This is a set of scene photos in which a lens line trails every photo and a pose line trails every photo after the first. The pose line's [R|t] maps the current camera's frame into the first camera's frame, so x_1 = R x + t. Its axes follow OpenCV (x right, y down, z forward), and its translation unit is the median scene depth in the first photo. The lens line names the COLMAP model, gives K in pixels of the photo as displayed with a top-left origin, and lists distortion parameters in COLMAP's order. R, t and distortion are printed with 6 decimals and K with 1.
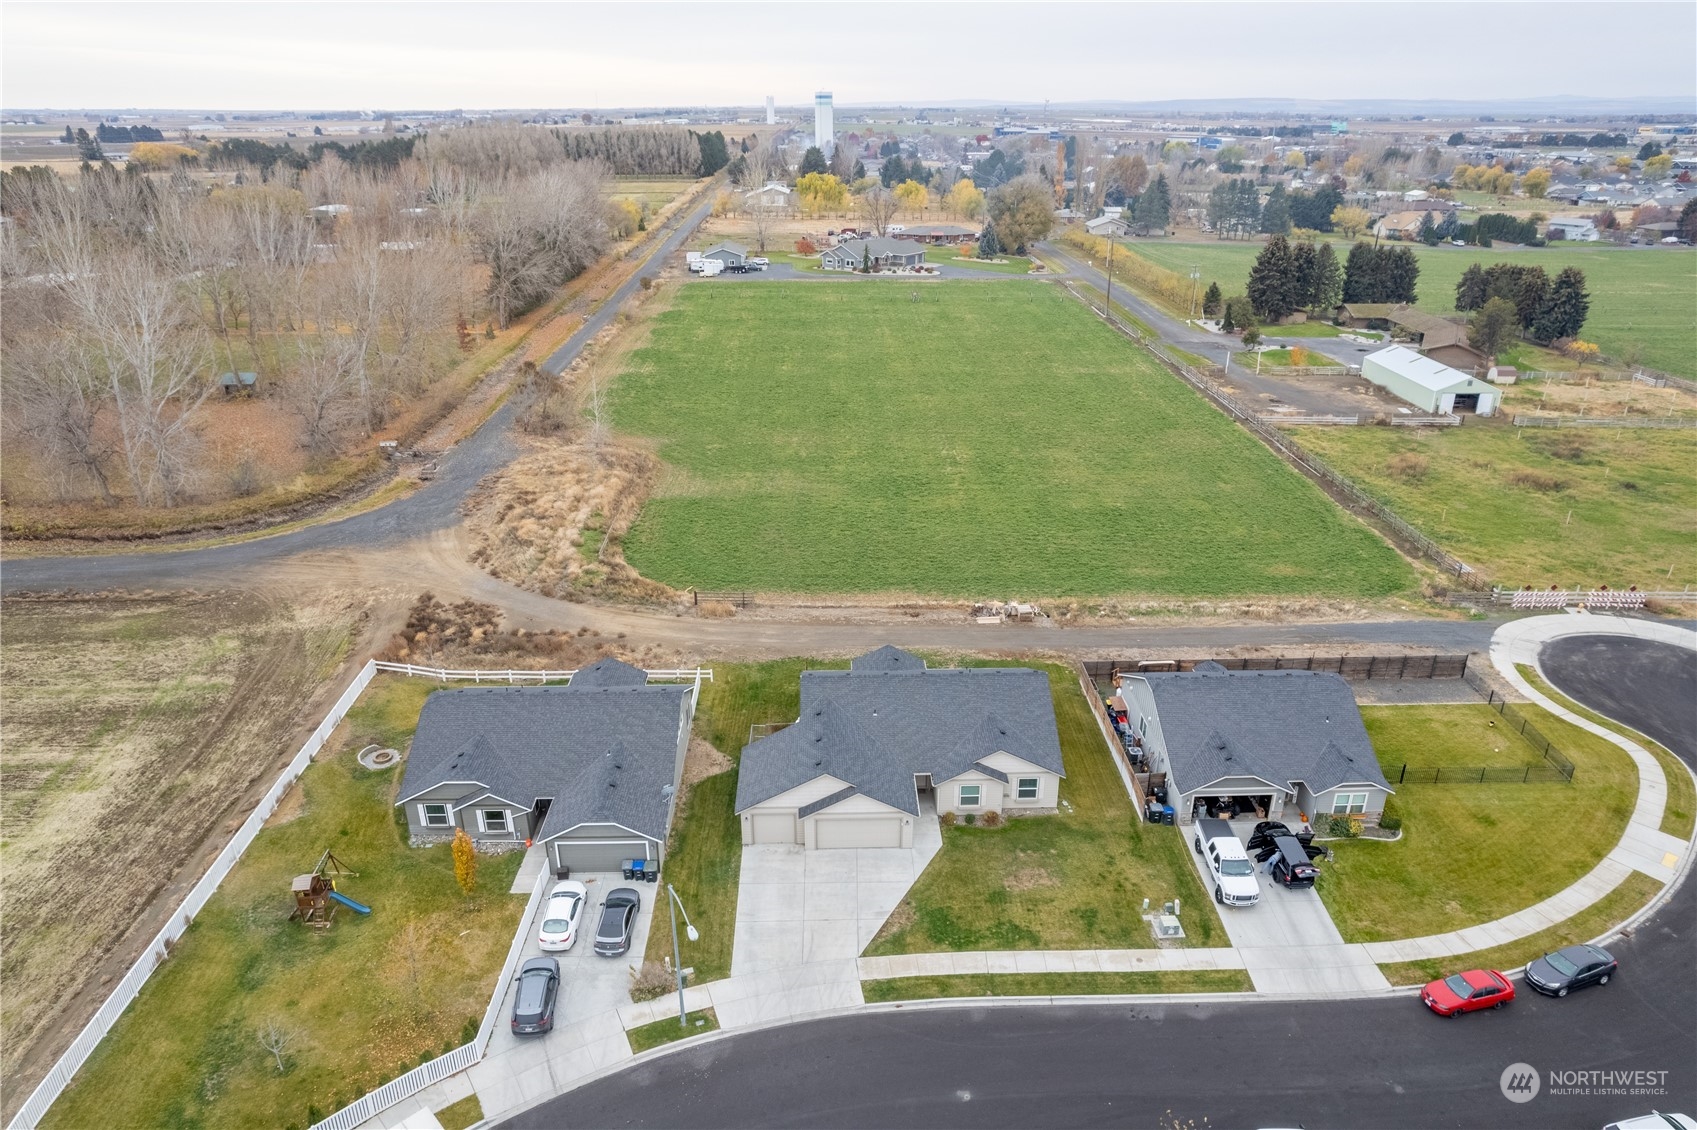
lens RADIAL K [[1086.2, 0, 848.5], [0, 1086.2, 565.0], [0, 0, 1]] dist [-0.042256, 0.000849]
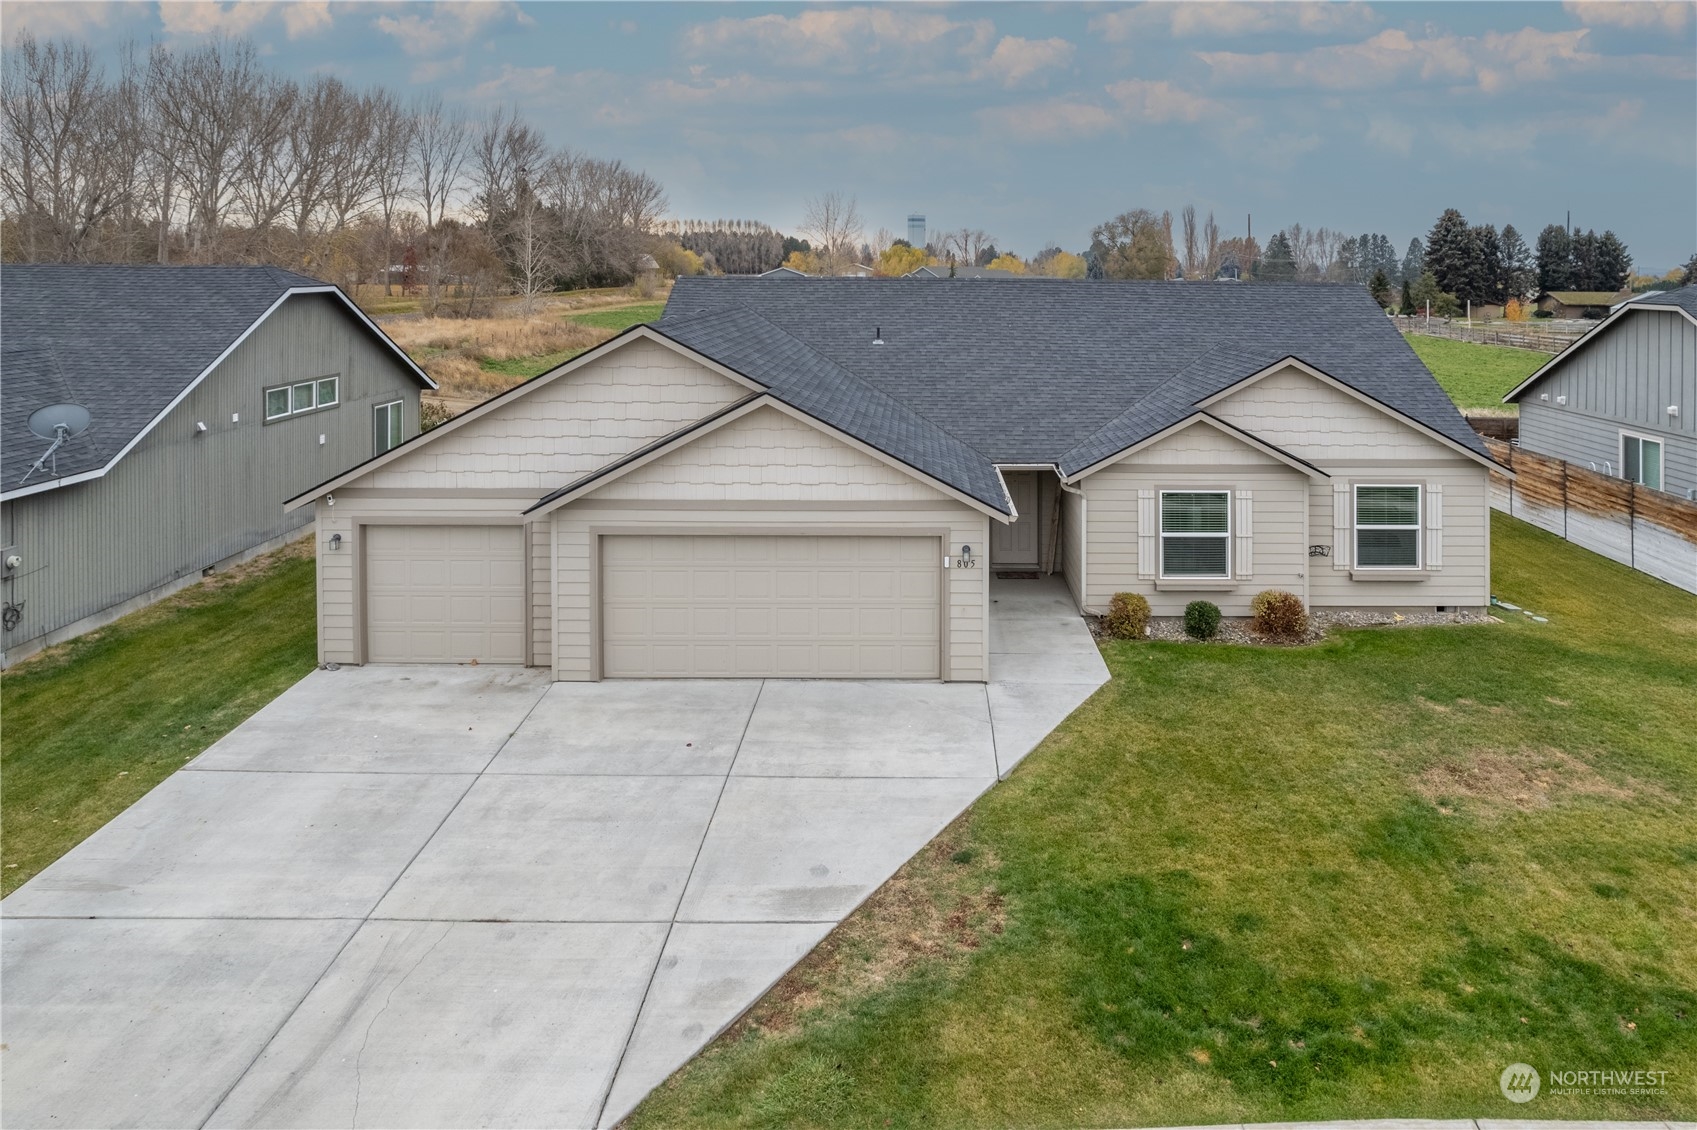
lens RADIAL K [[1117.1, 0, 919.8], [0, 1117.1, 317.0], [0, 0, 1]] dist [-0.032550, 0.000604]
pose [[0.999636, -0.008188, -0.025719, 0.050522], [-0.002222, 0.924672, -0.380759, 0.283172], [0.026899, 0.380677, 0.924317, 0.739239]]
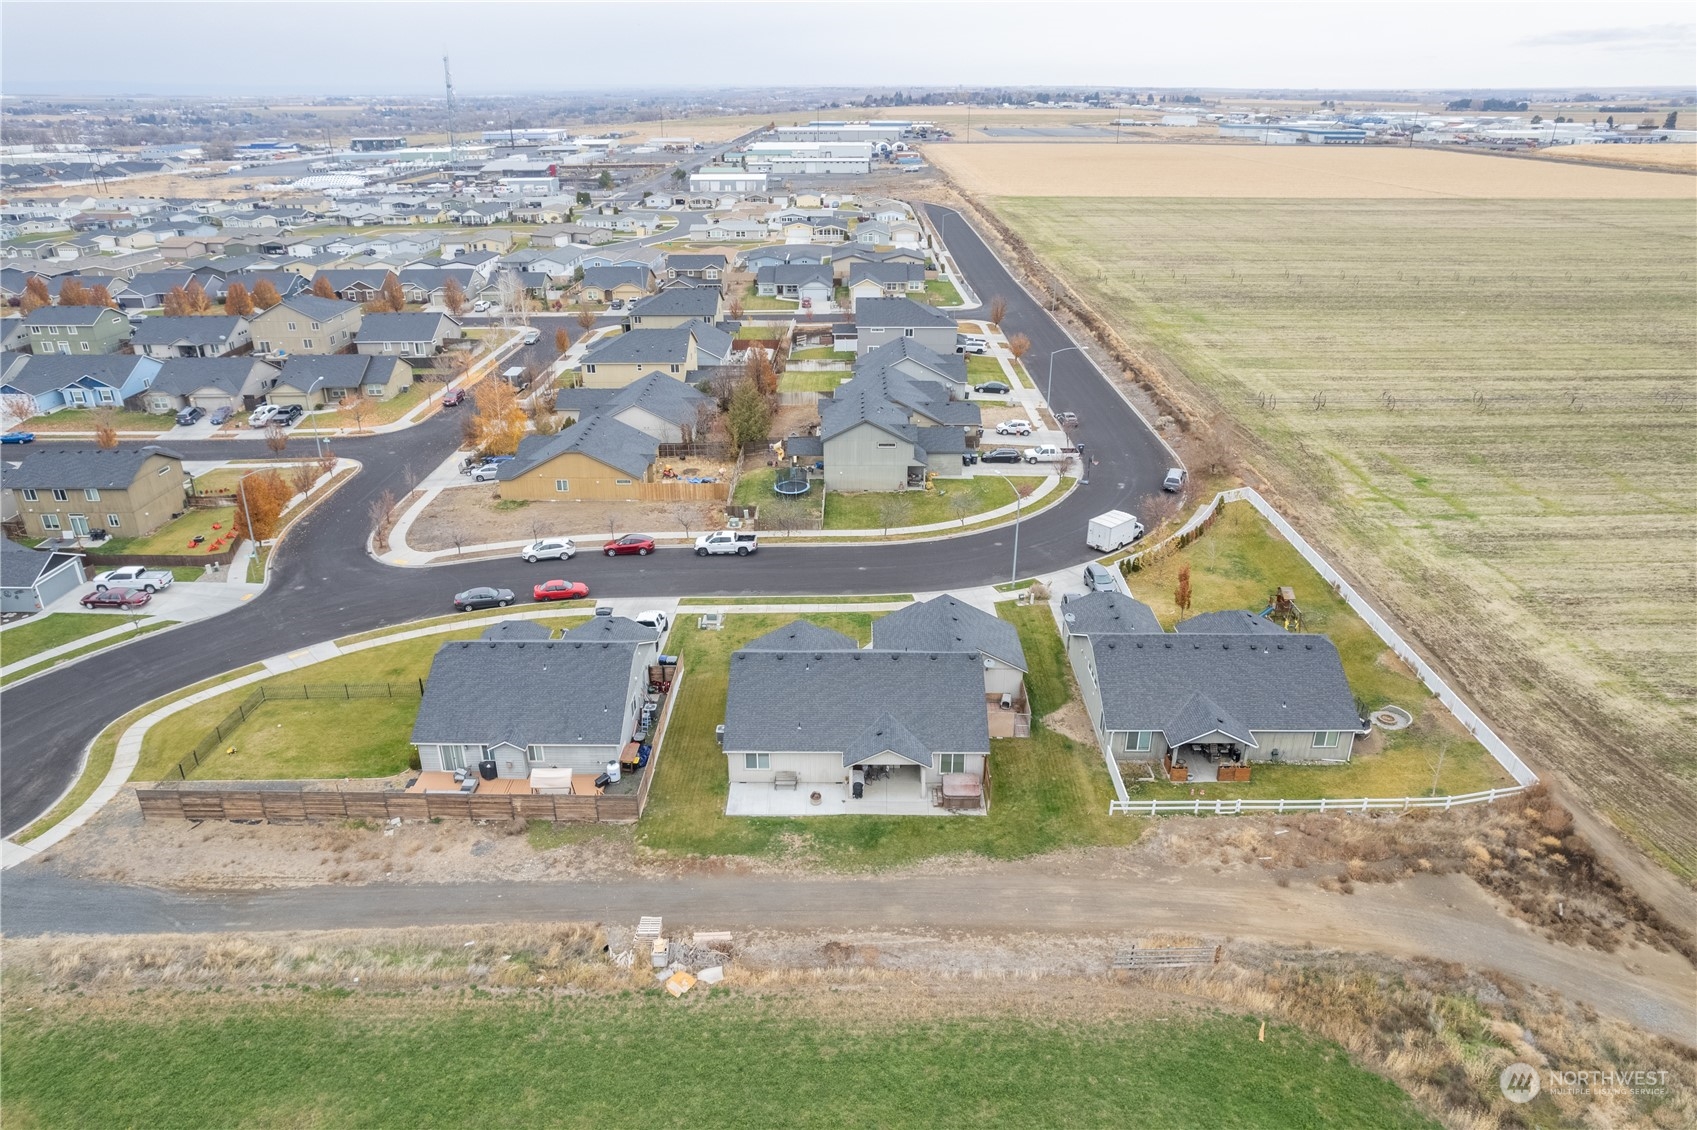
lens RADIAL K [[1098.9, 0, 848.5], [0, 1098.9, 565.0], [0, 0, 1]] dist [-0.069902, 0.060721]
pose [[-0.999439, -0.009620, 0.032067, 0.051494], [0.016951, 0.680582, 0.732476, -0.775664], [-0.028871, 0.732609, -0.680038, 1.832605]]
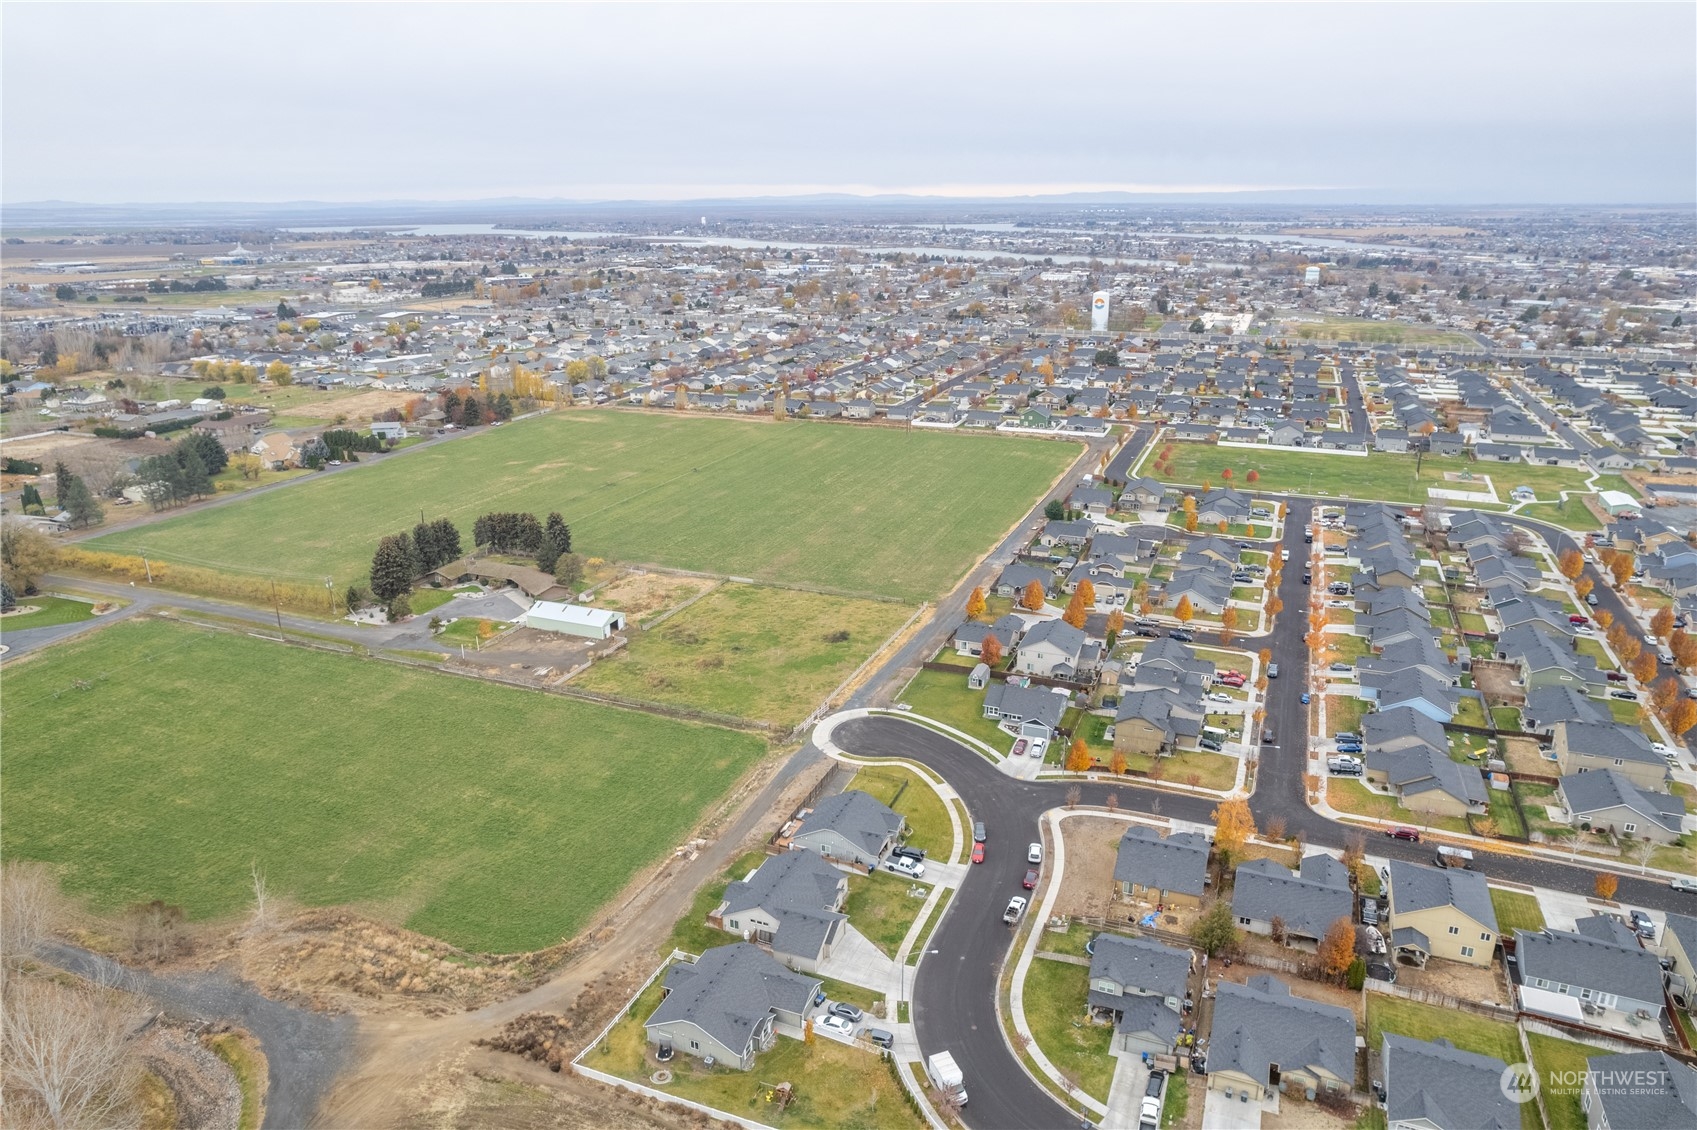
lens RADIAL K [[1098.9, 0, 848.5], [0, 1098.9, 565.0], [0, 0, 1]] dist [-0.069902, 0.060721]
pose [[0.400428, -0.290142, 0.869181, -1.873740], [0.367991, 0.919615, 0.137445, -0.852723], [-0.839190, 0.264814, 0.475009, -0.404163]]
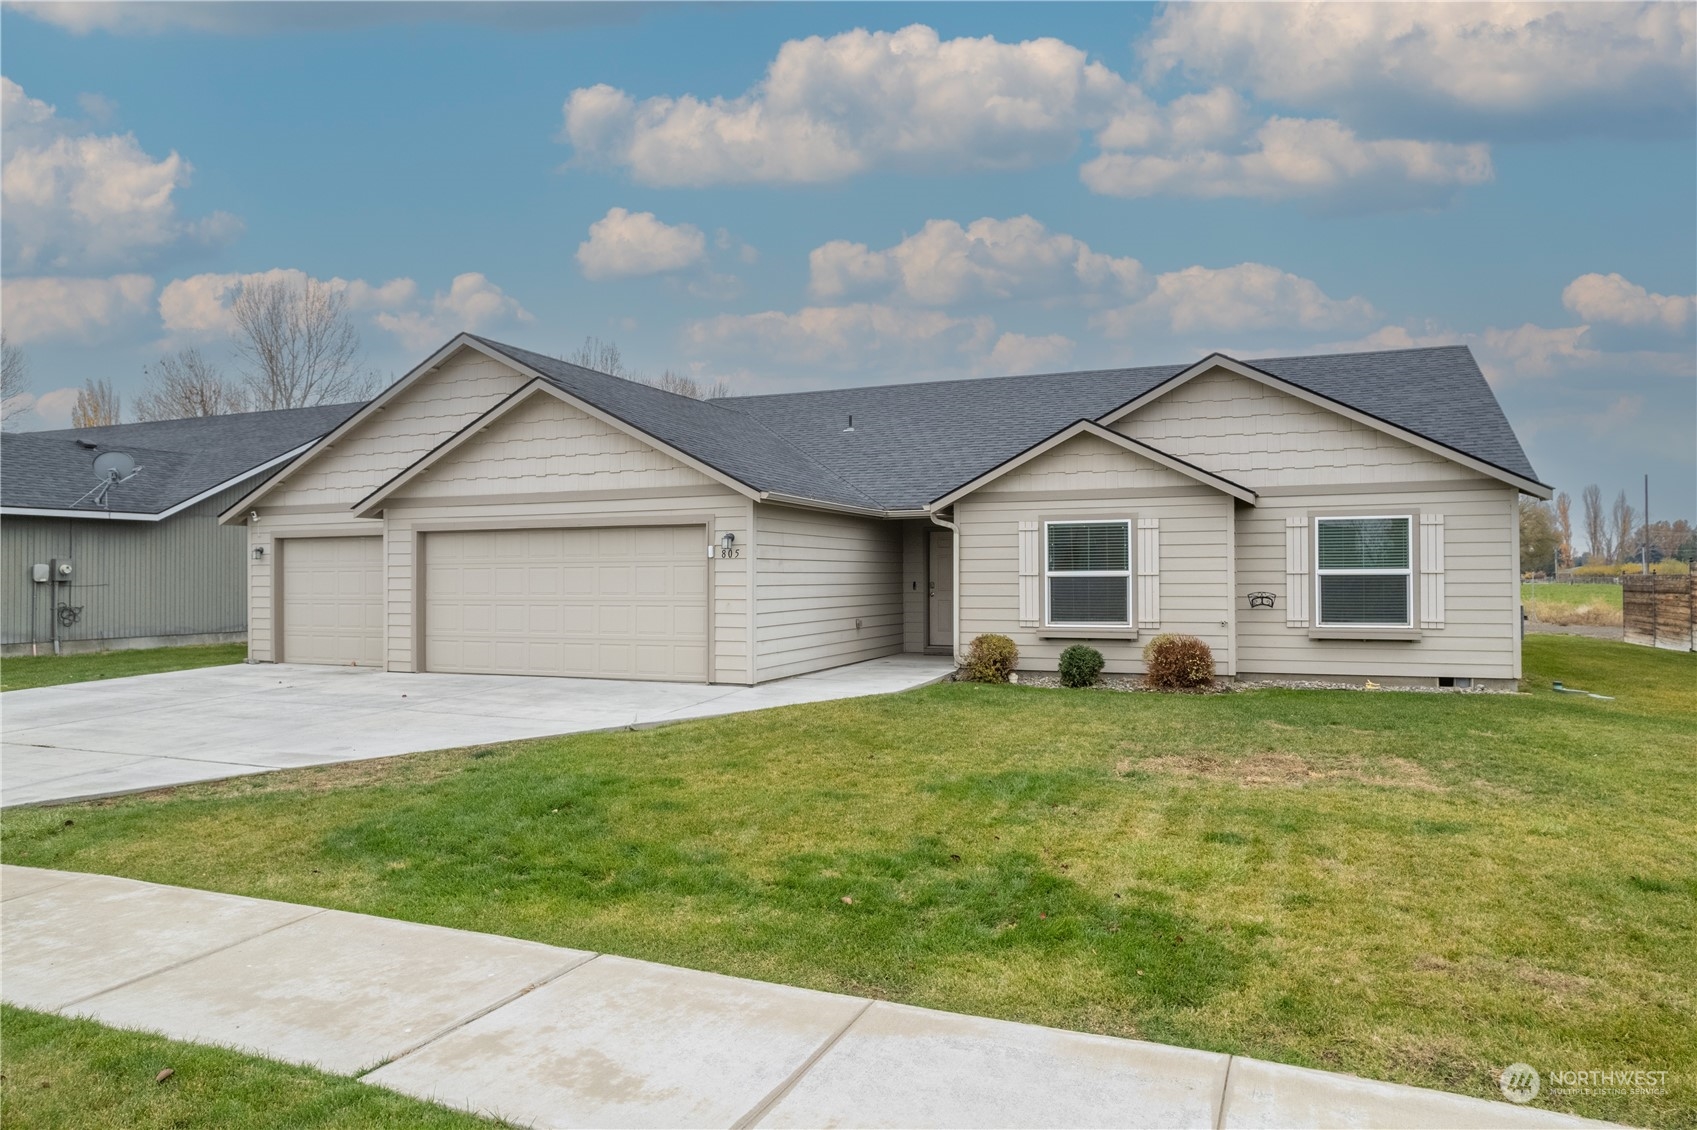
lens RADIAL K [[1059.5, 0, 771.6], [0, 1059.5, 569.8], [0, 0, 1]] dist [-0.026115, 0.000118]
pose [[0.909471, -0.013809, -0.415538, 0.152144], [-0.150315, 0.920923, -0.359591, 0.319101], [0.387644, 0.389499, 0.835477, 0.815232]]
